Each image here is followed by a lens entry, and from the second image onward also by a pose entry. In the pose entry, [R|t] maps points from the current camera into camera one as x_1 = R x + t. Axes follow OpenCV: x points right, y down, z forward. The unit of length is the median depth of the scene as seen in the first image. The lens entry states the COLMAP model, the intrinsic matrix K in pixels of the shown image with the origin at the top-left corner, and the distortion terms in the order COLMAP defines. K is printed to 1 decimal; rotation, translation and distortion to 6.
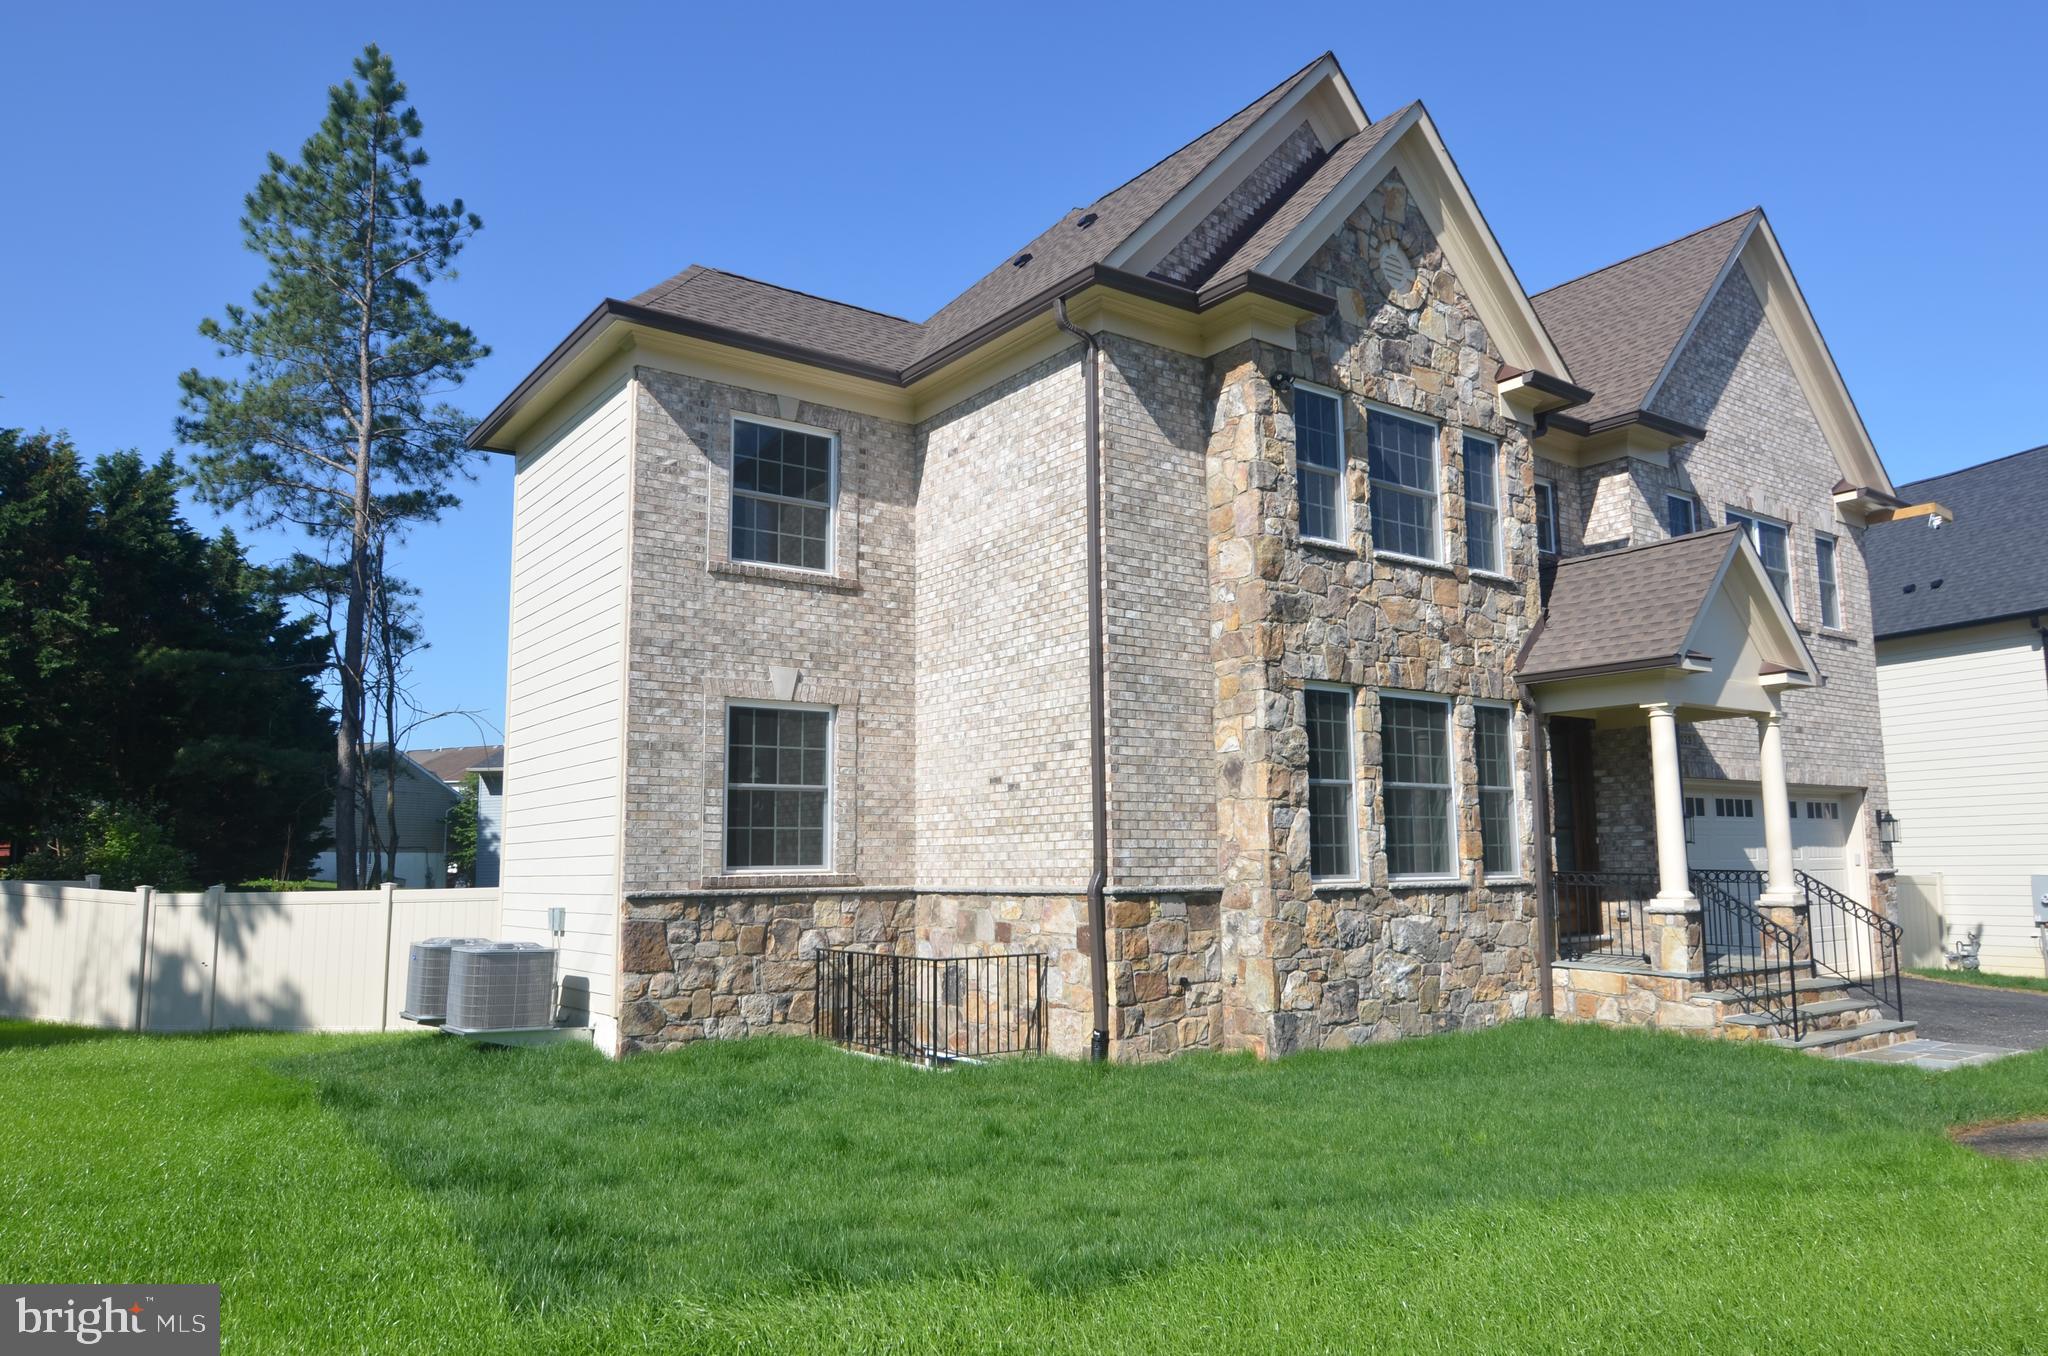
lens RADIAL K [[1408.0, 0, 1024.0], [0, 1408.0, 678.0], [0, 0, 1]] dist [0.010102, -0.001542]
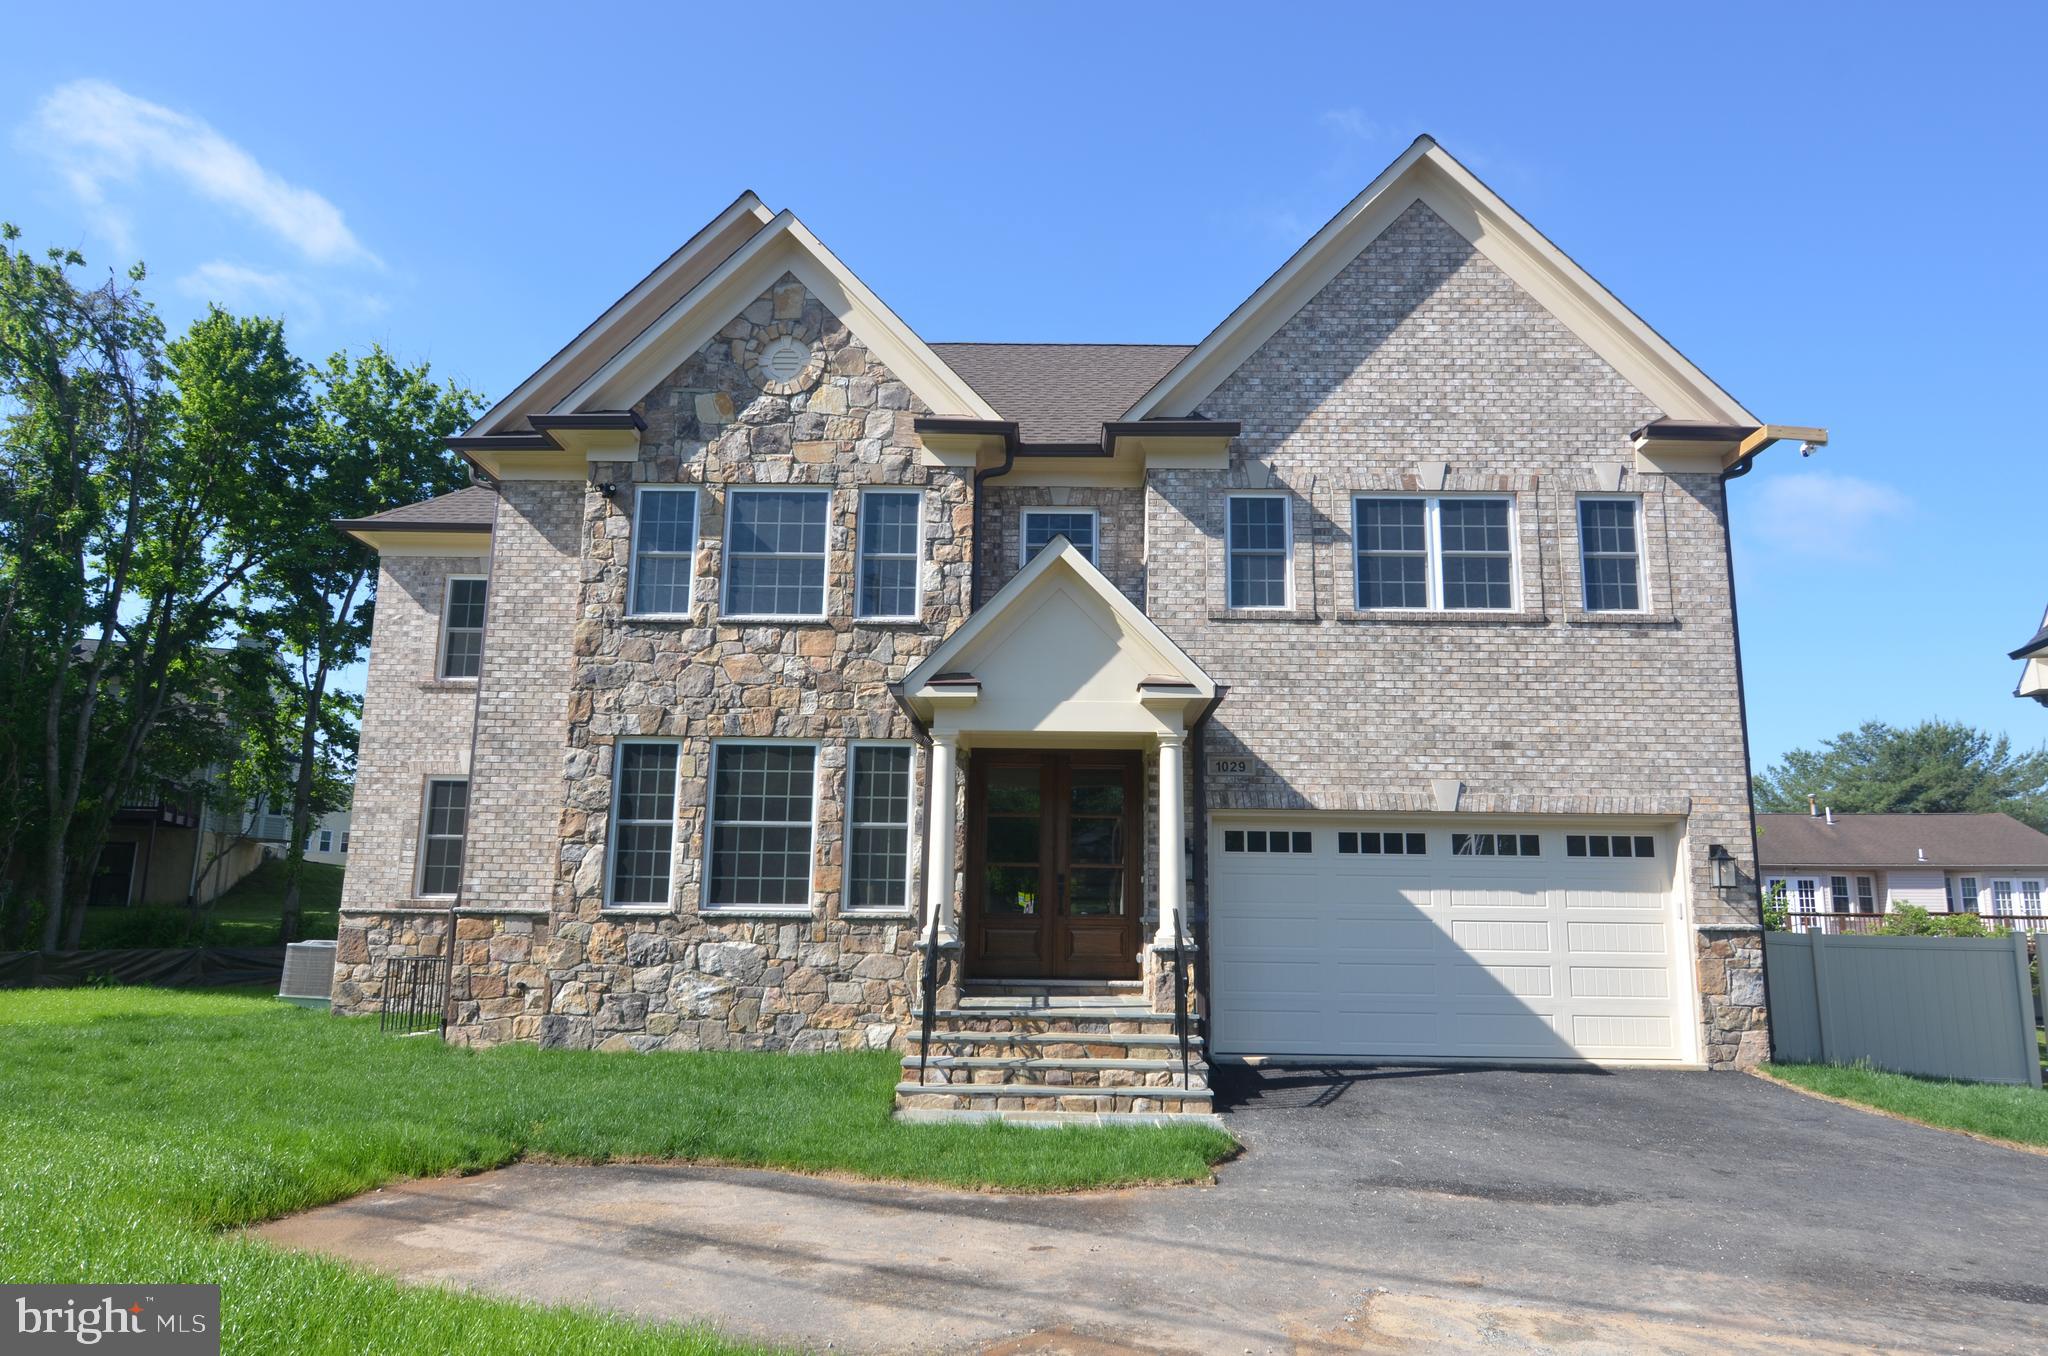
lens RADIAL K [[1304.6, 0, 1024.0], [0, 1304.6, 678.0], [0, 0, 1]] dist [0.005353, -0.000608]
pose [[0.781697, -0.094865, -0.616401, 1.118834], [0.058540, 0.995161, -0.078918, 0.057938], [0.620905, 0.025606, 0.783467, 0.341176]]
